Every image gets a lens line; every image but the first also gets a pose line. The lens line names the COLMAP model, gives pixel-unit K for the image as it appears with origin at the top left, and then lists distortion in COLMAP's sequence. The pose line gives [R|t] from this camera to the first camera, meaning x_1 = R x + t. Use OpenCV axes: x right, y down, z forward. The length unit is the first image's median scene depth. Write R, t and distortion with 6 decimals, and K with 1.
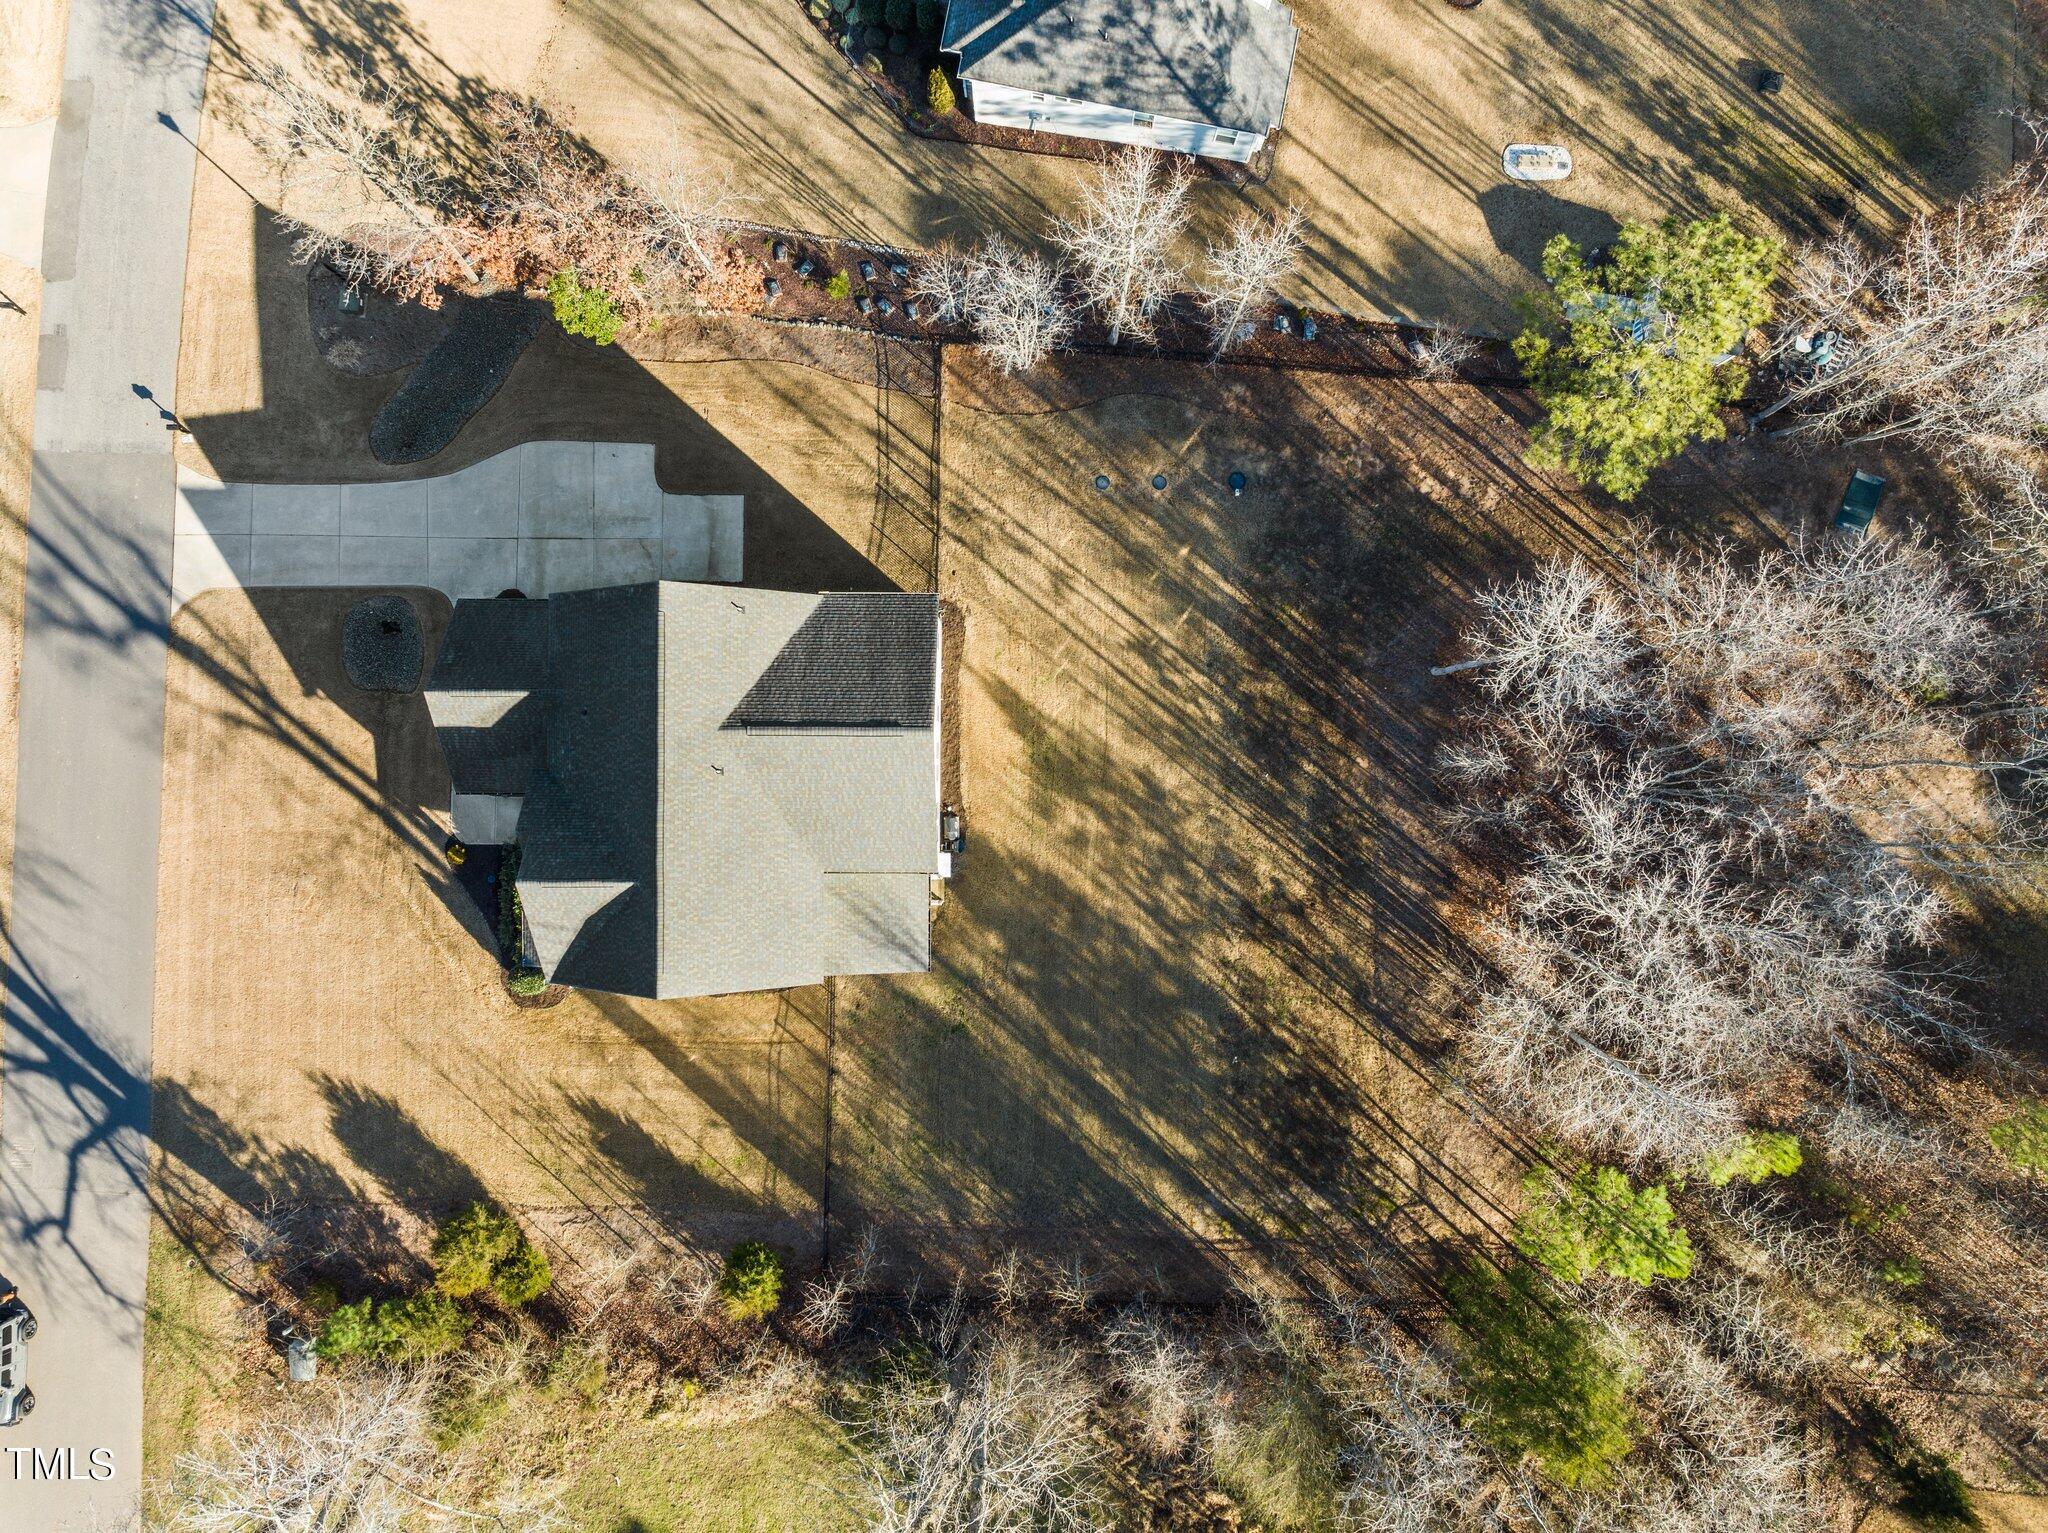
lens RADIAL K [[1414.8, 0, 1024.0], [0, 1414.8, 766.5], [0, 0, 1]] dist [-0.005712, -0.000462]
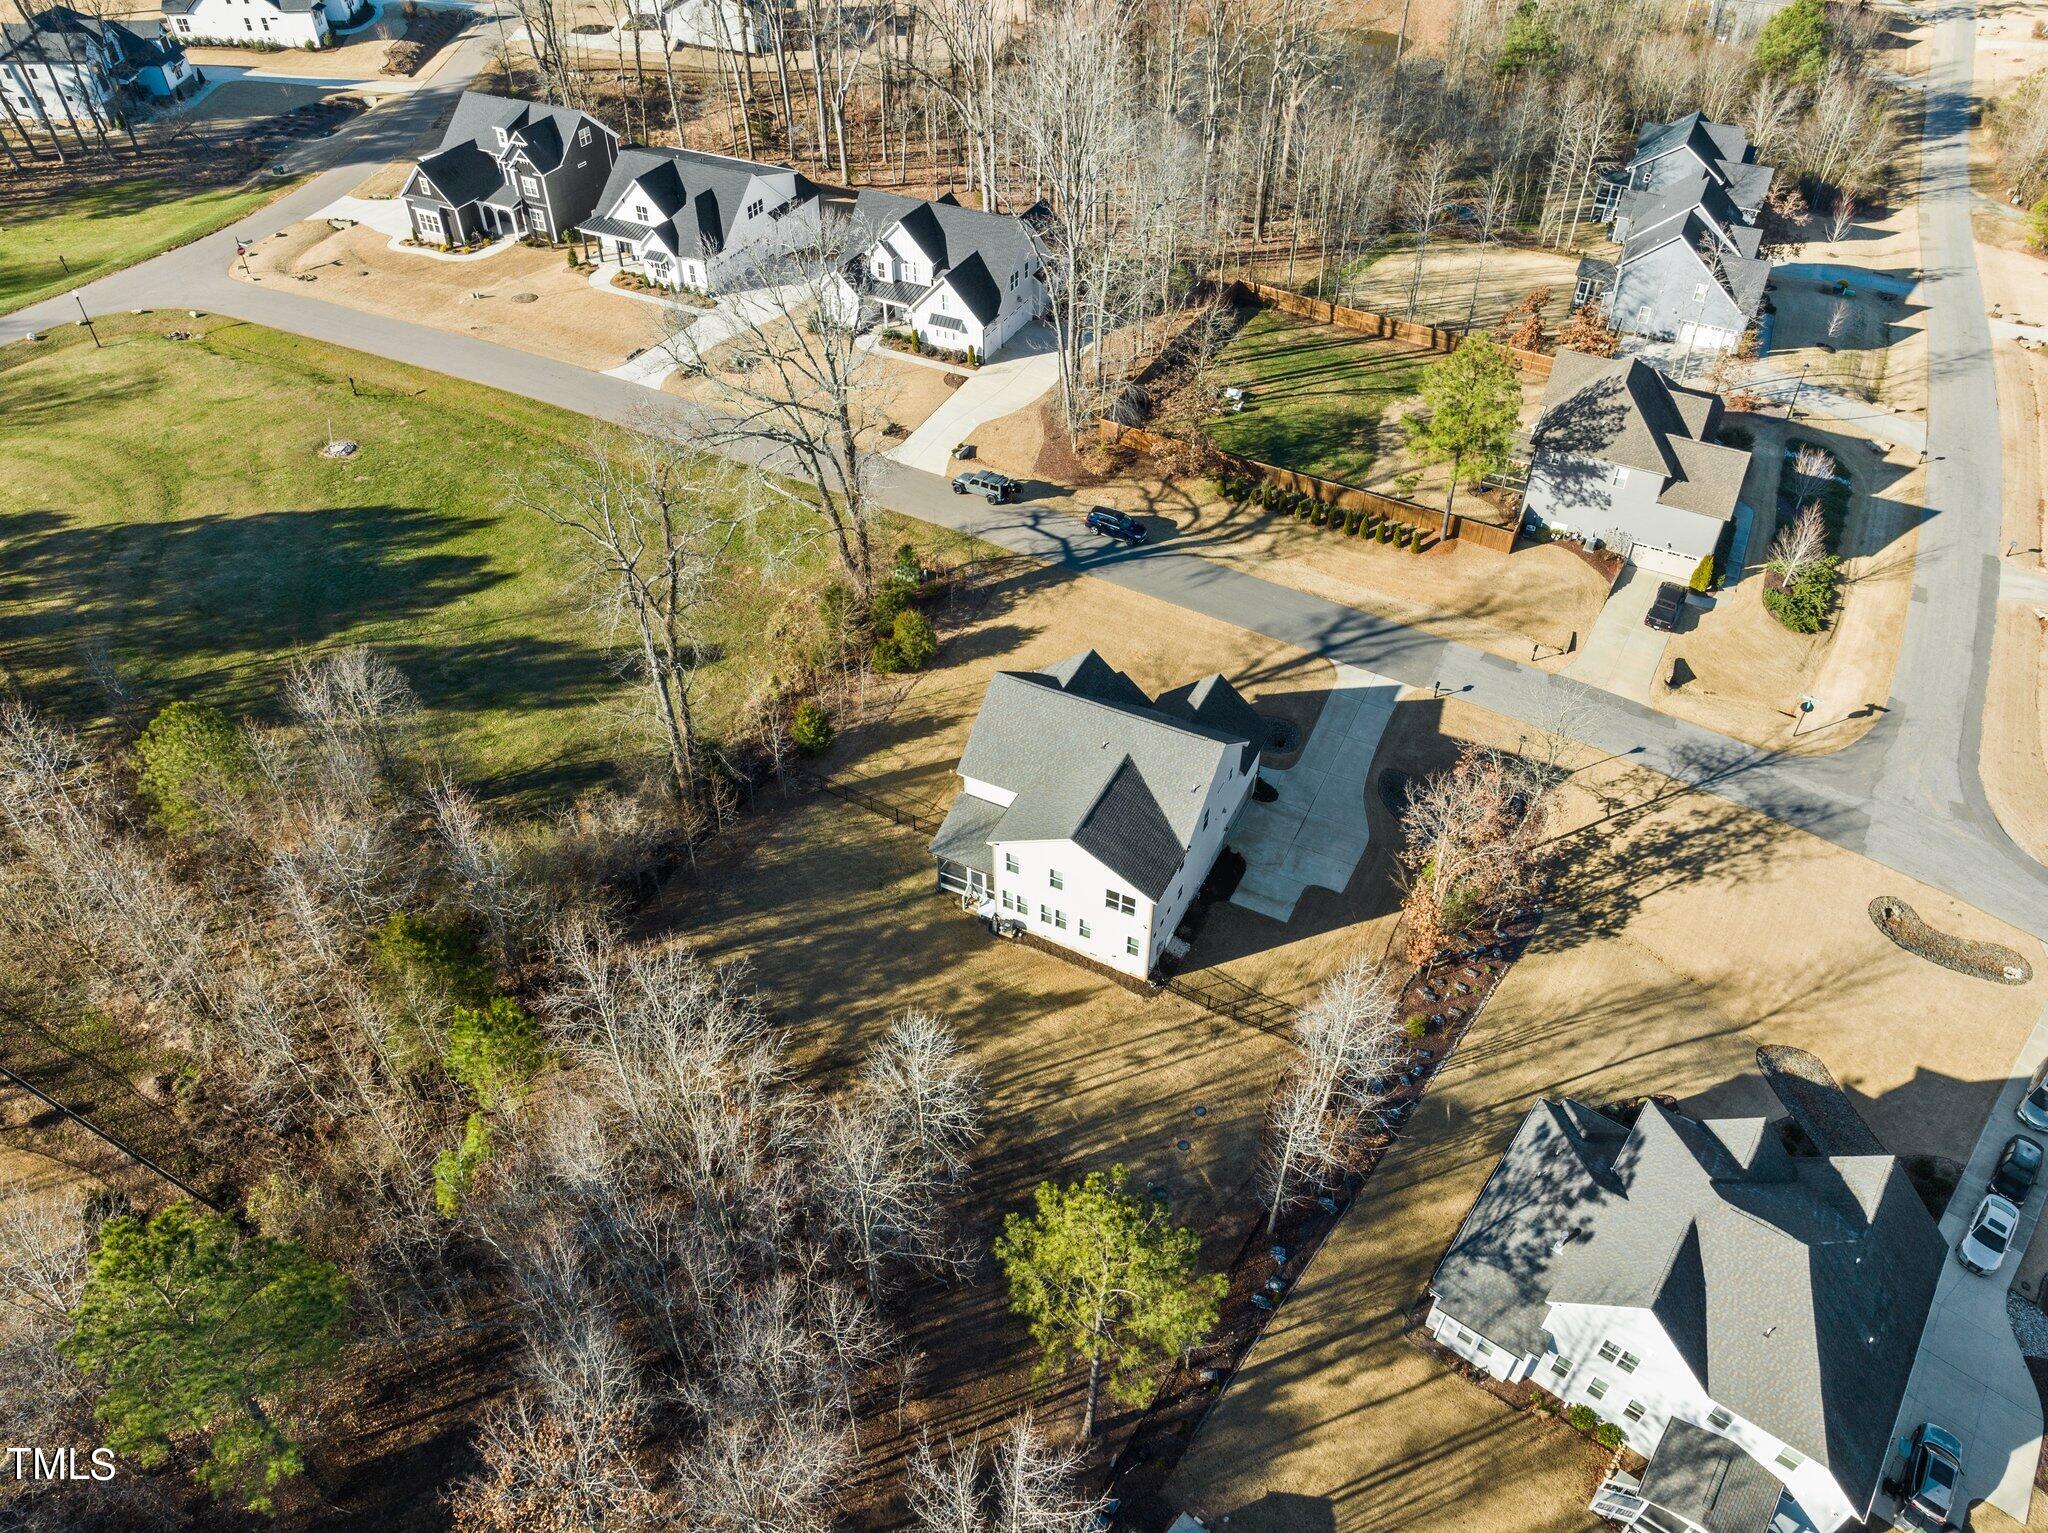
lens RADIAL K [[1436.7, 0, 1024.0], [0, 1436.7, 766.5], [0, 0, 1]] dist [0.002278, -0.000279]
pose [[-0.444023, 0.615172, -0.651466, 0.758681], [-0.895992, -0.299570, 0.327806, -0.384626], [0.006497, 0.729261, 0.684205, -0.083377]]
